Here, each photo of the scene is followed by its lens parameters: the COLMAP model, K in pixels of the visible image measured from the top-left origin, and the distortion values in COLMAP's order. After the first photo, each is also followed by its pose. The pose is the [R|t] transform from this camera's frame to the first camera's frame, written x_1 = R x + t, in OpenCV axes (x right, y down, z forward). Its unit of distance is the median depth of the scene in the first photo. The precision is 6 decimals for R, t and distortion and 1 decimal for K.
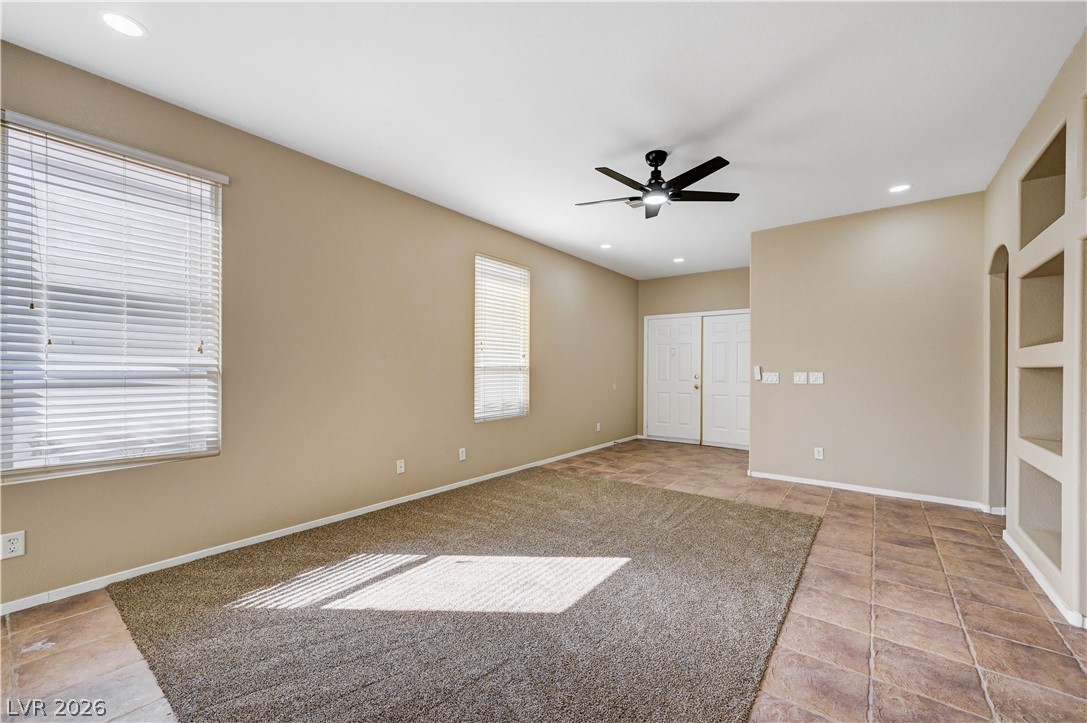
lens RADIAL K [[429.7, 0, 547.1], [0, 429.7, 369.9], [0, 0, 1]] dist [-0.003285, 0.000546]
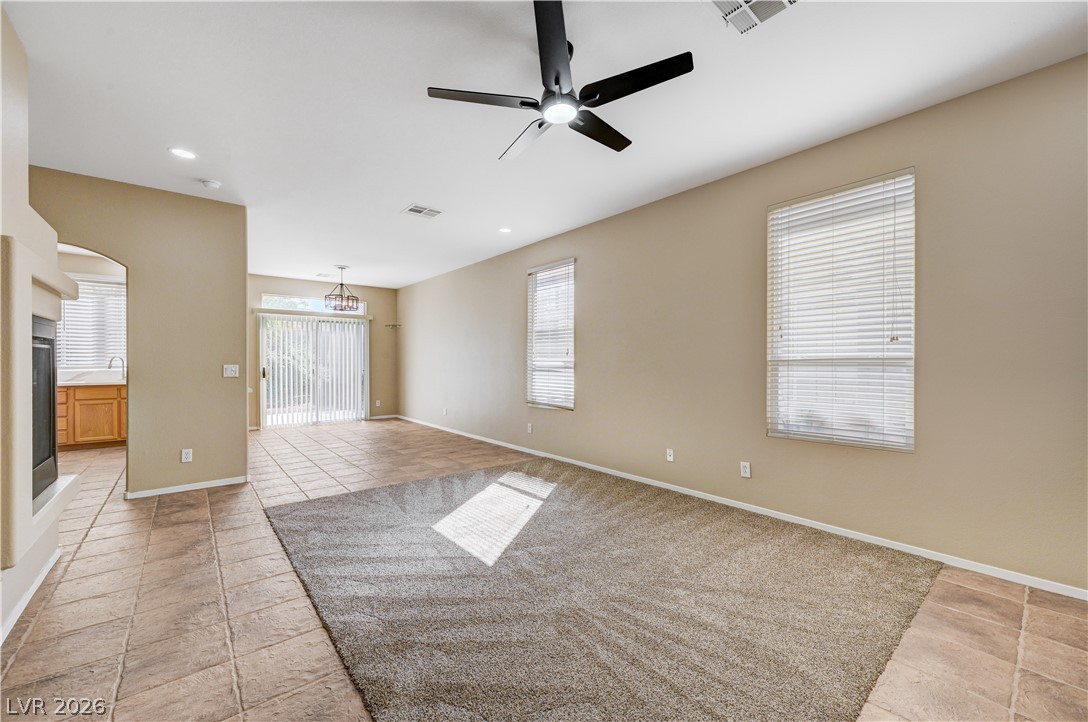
lens RADIAL K [[430.1, 0, 553.5], [0, 430.1, 362.9], [0, 0, 1]] dist [-0.003285, 0.000546]
pose [[-0.207250, -0.002804, -0.978284, 0.769339], [-0.002181, 0.999995, -0.002404, 0.000036], [0.978286, 0.001636, -0.207255, 0.945513]]
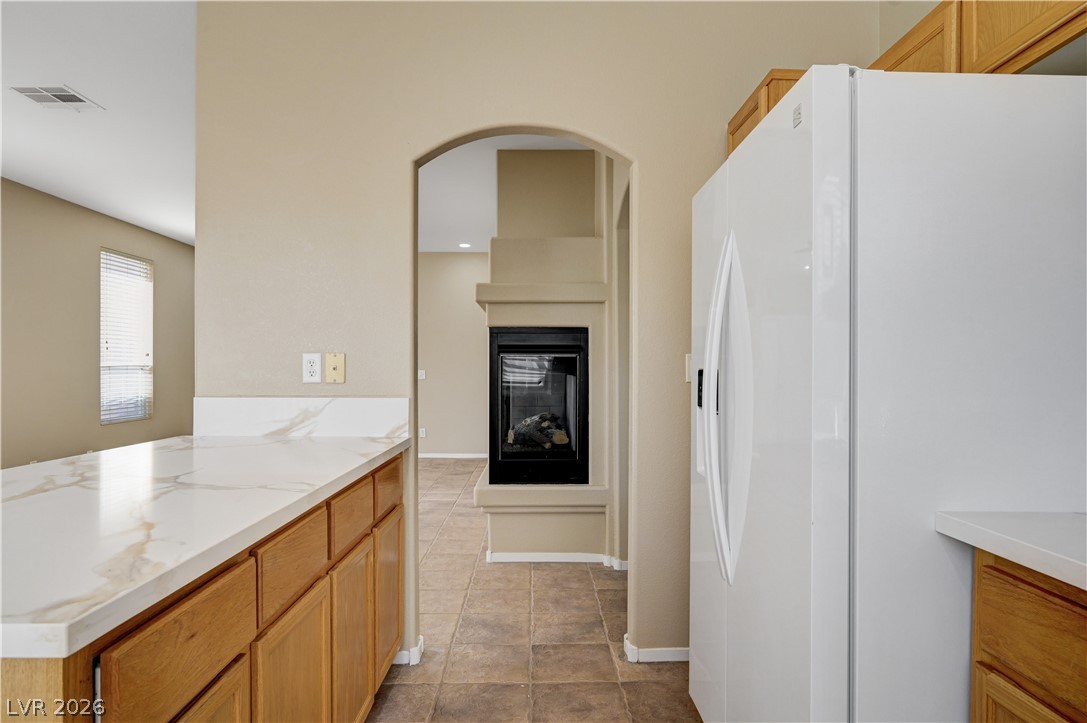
lens RADIAL K [[640.7, 0, 544.2], [0, 640.7, 371.5], [0, 0, 1]] dist [-0.015150, 0.006619]
pose [[0.780370, -0.005917, 0.625290, -0.341490], [0.004028, 0.999982, 0.004436, 0.002045], [-0.625305, -0.000944, 0.780380, -0.875730]]
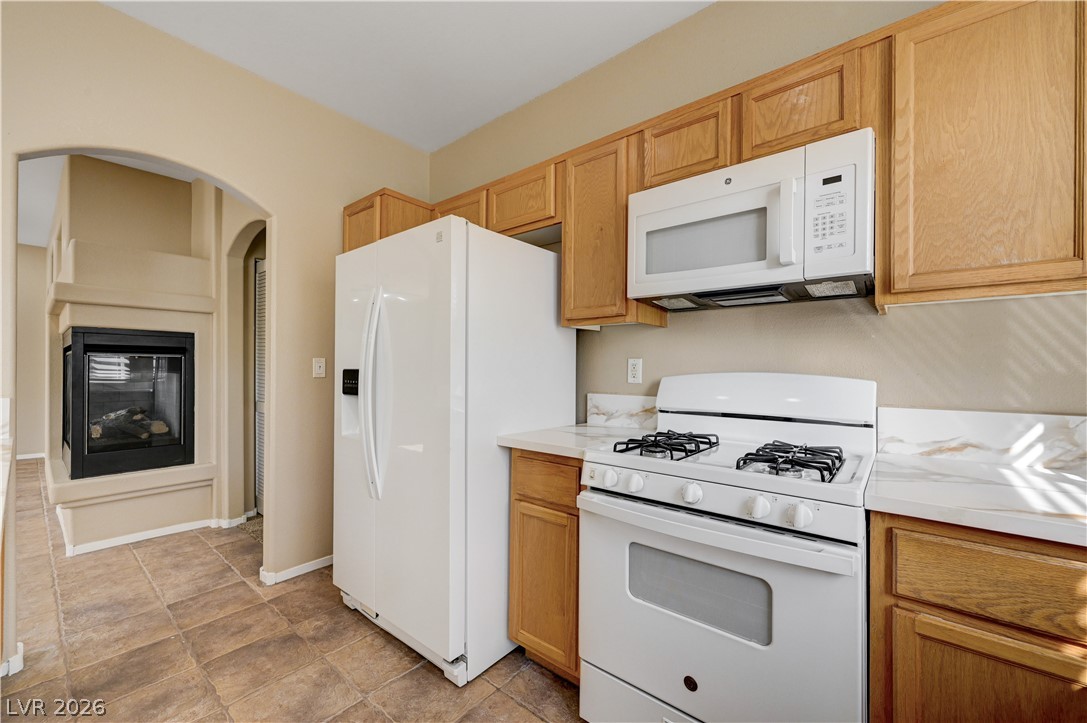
lens RADIAL K [[429.7, 0, 546.7], [0, 429.7, 368.9], [0, 0, 1]] dist [-0.003285, 0.000546]
pose [[0.030497, -0.004674, 0.999524, -0.448917], [-0.002984, 0.999984, 0.004767, -0.000615], [-0.999530, -0.003128, 0.030482, -0.818709]]
